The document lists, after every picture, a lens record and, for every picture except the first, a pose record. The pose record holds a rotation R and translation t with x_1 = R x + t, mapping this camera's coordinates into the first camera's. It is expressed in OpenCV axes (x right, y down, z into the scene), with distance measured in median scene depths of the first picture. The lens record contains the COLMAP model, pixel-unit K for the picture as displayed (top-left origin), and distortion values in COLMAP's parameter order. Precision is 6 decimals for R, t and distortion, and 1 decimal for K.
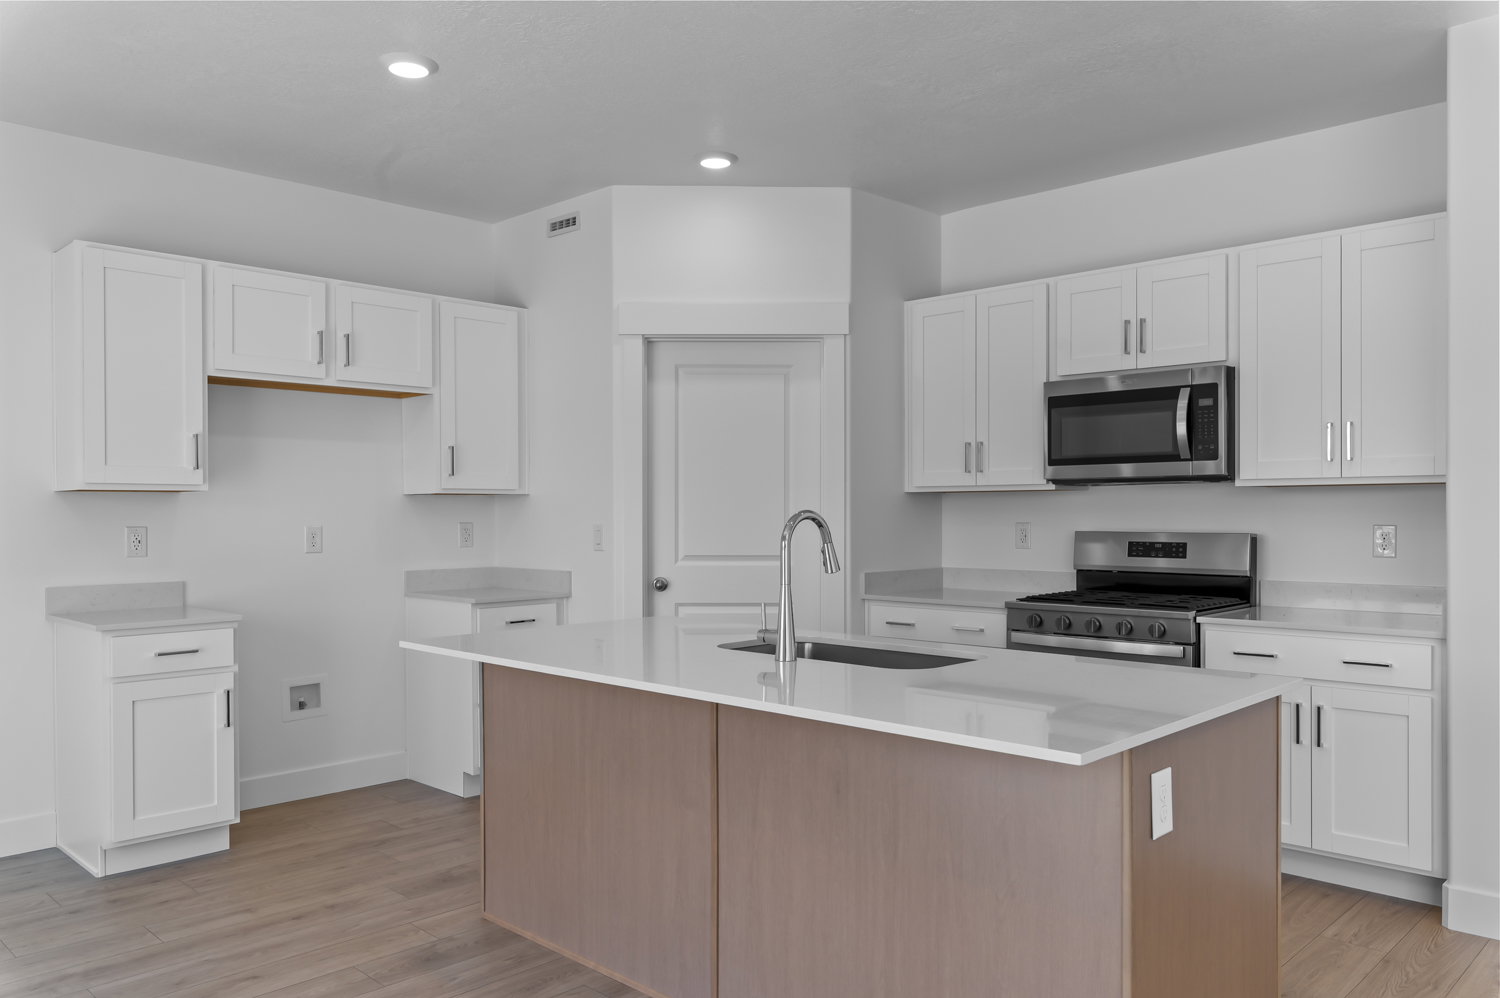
lens RADIAL K [[1103.8, 0, 757.6], [0, 1103.8, 515.8], [0, 0, 1]] dist [-0.000711, 0.003704]
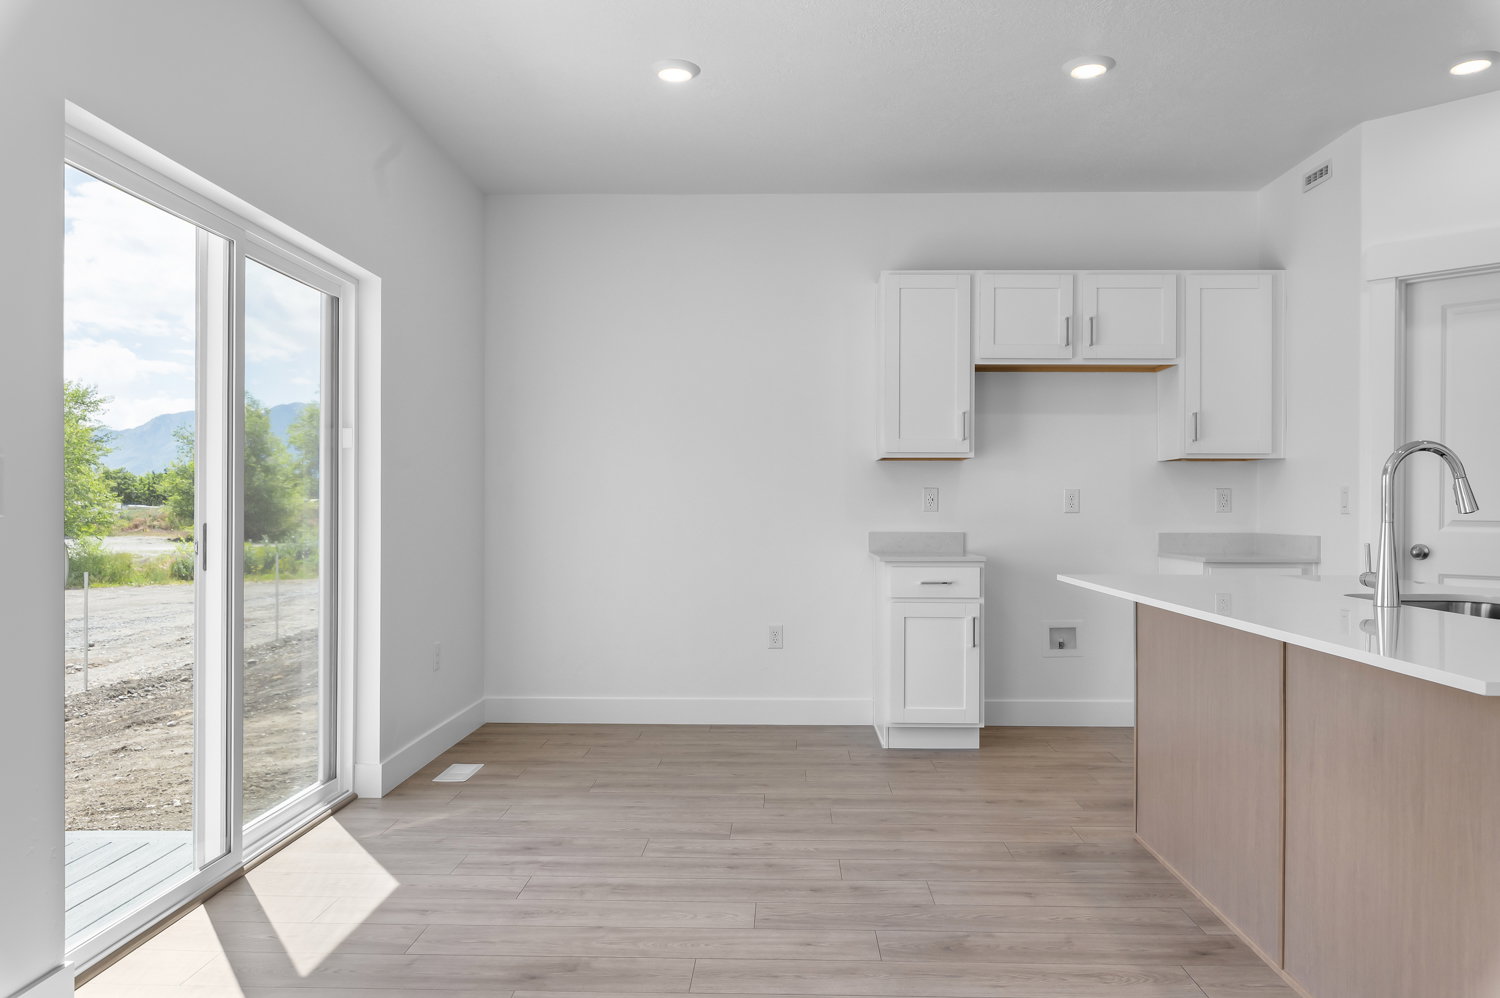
lens RADIAL K [[1057.4, 0, 757.3], [0, 1057.4, 508.2], [0, 0, 1]] dist [-0.000532, -0.001577]
pose [[0.678666, 0.006099, -0.734421, 0.194904], [-0.009372, 0.999956, -0.000356, 0.034796], [0.734387, 0.007125, 0.678694, 0.020413]]
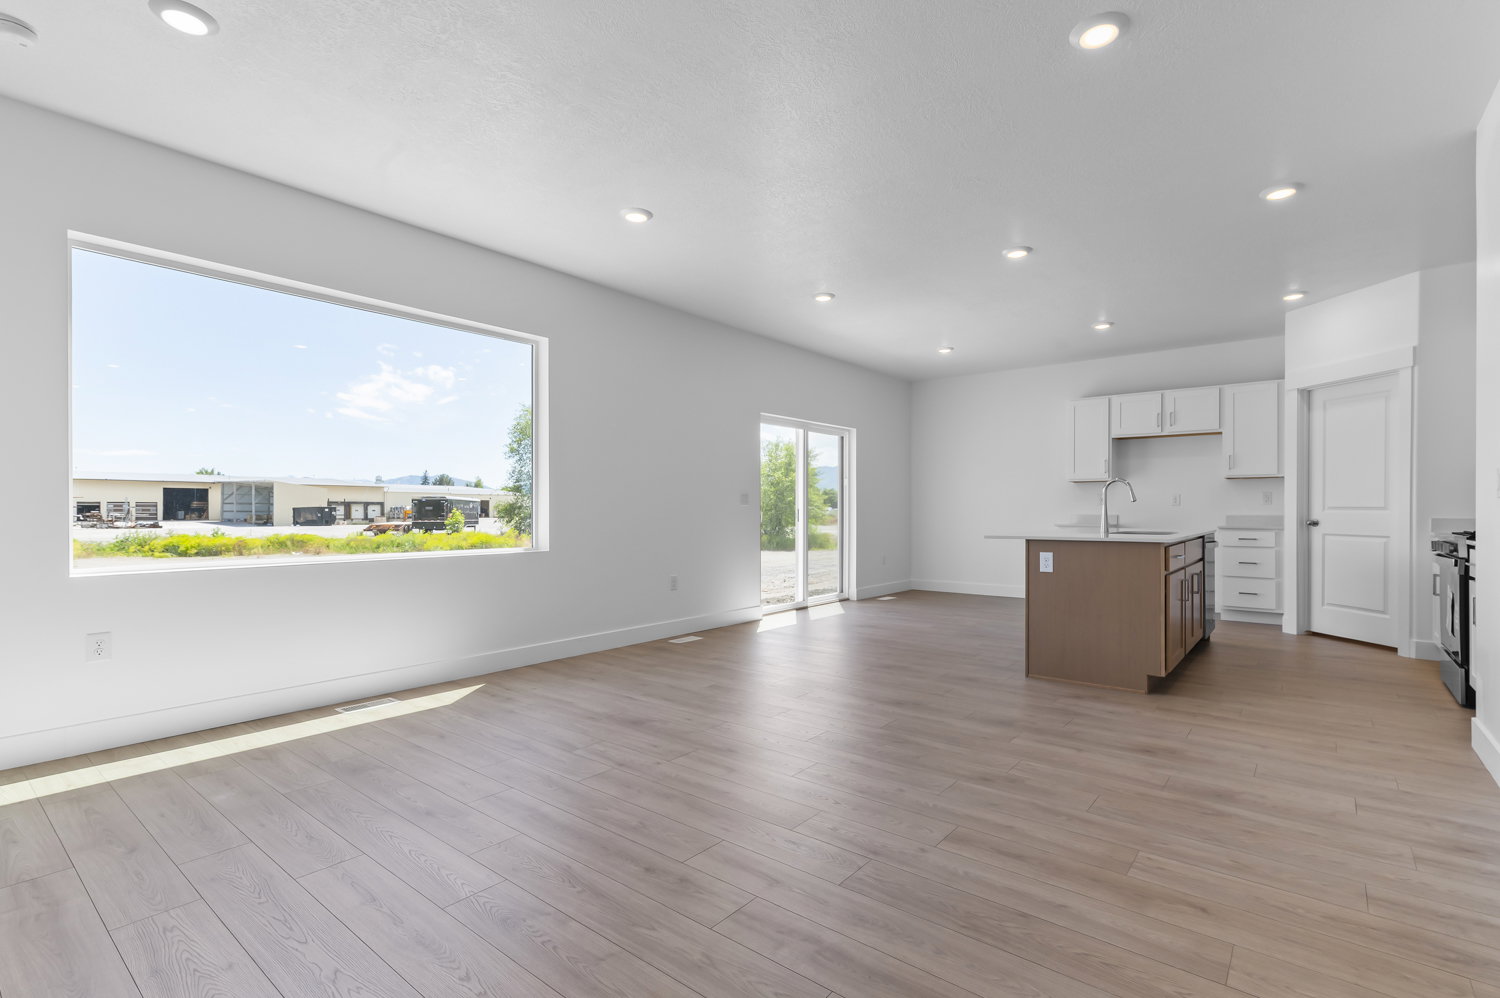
lens RADIAL K [[689.9, 0, 758.4], [0, 689.9, 510.8], [0, 0, 1]] dist [0.000749, -0.000673]
pose [[0.097419, 0.005489, -0.995228, 1.049290], [-0.003683, 0.999980, 0.005154, 0.043861], [0.995237, 0.003163, 0.097437, -0.027658]]
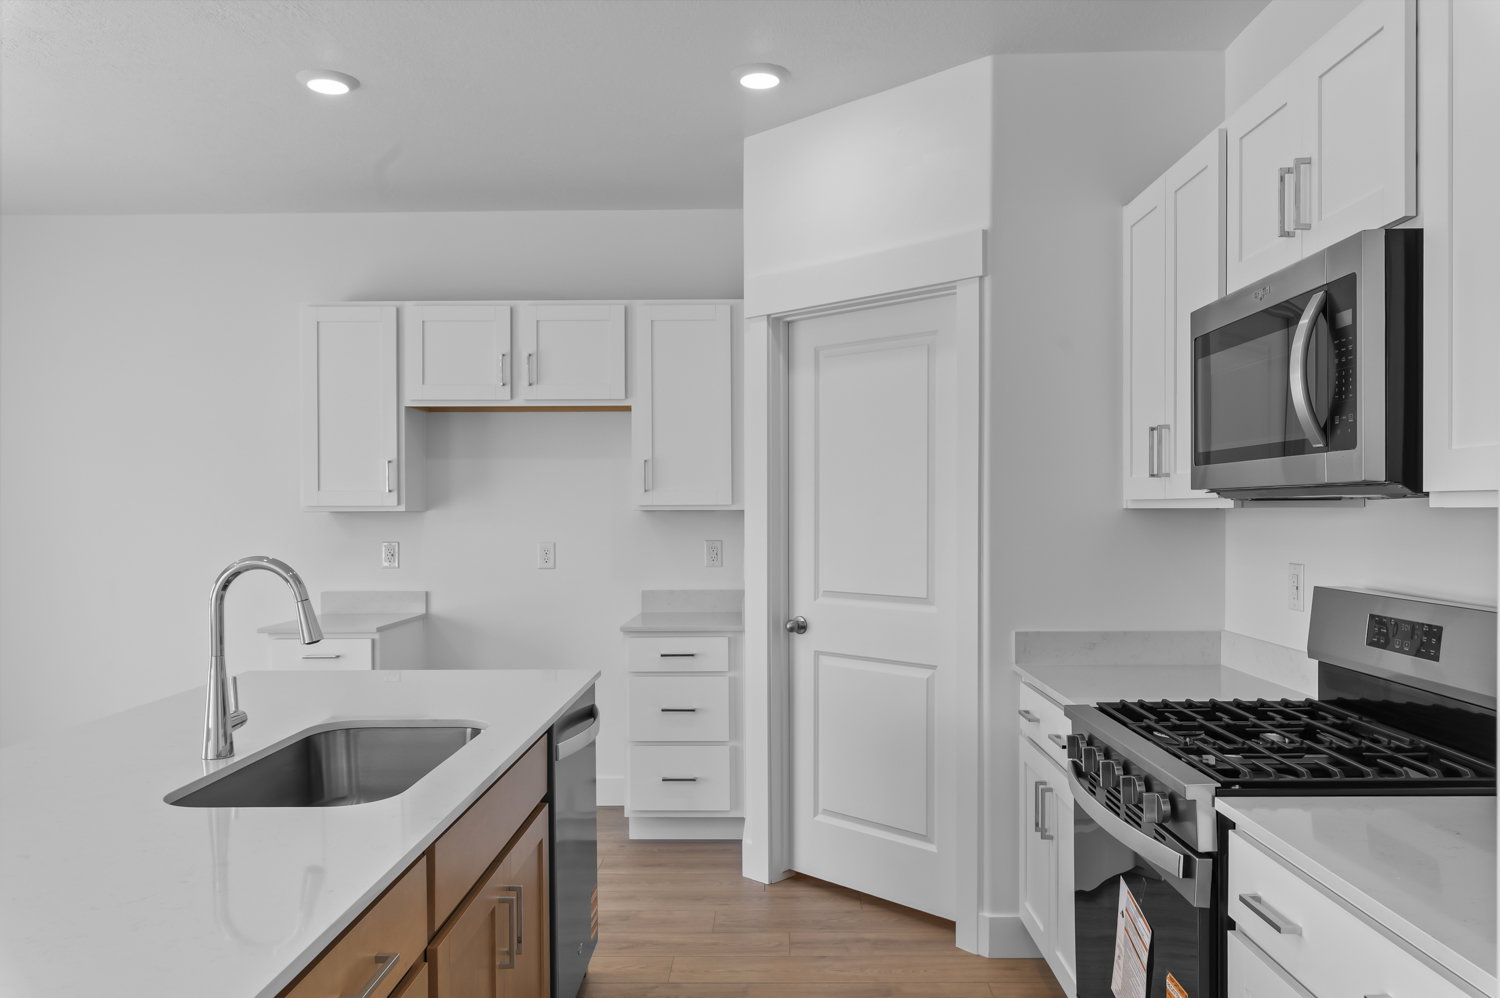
lens RADIAL K [[1103.8, 0, 757.6], [0, 1103.8, 515.8], [0, 0, 1]] dist [-0.000711, 0.003704]
pose [[0.689483, 0.004647, -0.724287, 0.512951], [-0.000291, 0.999981, 0.006138, -0.023826], [0.724302, -0.004021, 0.689471, 0.470719]]
